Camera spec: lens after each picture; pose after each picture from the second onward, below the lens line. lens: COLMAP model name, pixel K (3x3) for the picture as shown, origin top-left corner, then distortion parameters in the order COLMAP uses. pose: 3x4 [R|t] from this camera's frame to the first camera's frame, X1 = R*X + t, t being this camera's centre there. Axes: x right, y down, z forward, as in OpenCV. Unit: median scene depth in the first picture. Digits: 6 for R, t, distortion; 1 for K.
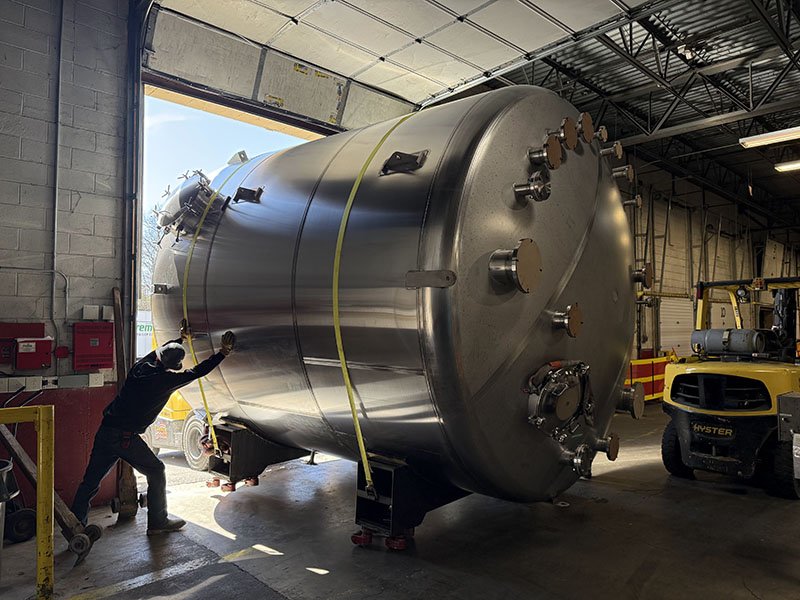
lens RADIAL K [[555.4, 0, 399.0], [0, 555.4, 302.7], [0, 0, 1]] dist [0.022913, -0.010006]
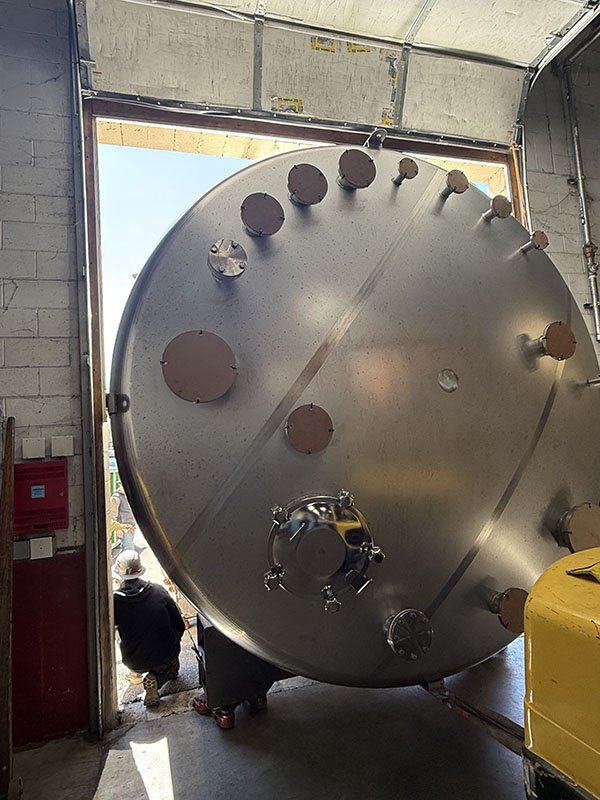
lens RADIAL K [[555.4, 0, 308.1], [0, 555.4, 401.9], [0, 0, 1]] dist [0.022913, -0.010006]
pose [[0.906332, -0.094424, -0.411881, 0.036218], [0.088137, 0.995518, -0.034282, 0.011086], [0.413272, -0.005231, 0.910593, 0.407776]]
